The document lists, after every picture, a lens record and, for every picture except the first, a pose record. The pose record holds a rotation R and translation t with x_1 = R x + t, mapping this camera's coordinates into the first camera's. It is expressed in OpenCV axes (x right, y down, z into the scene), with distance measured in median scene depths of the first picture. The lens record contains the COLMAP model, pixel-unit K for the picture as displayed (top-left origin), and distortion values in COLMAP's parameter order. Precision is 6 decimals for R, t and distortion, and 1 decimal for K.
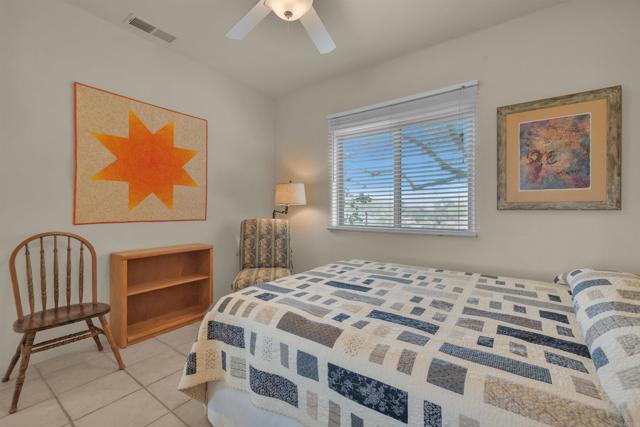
lens RADIAL K [[274.4, 0, 318.9], [0, 274.4, 209.7], [0, 0, 1]] dist [0.002009, -0.000981]
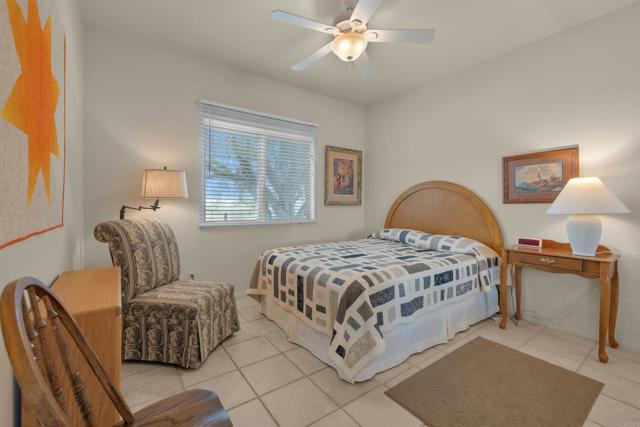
lens RADIAL K [[274.4, 0, 318.7], [0, 274.4, 210.9], [0, 0, 1]] dist [0.002009, -0.000981]
pose [[0.311218, -0.021649, 0.950092, -1.107728], [-0.000350, 0.999738, 0.022895, -0.003078], [-0.950339, -0.007457, 0.311129, 0.570342]]
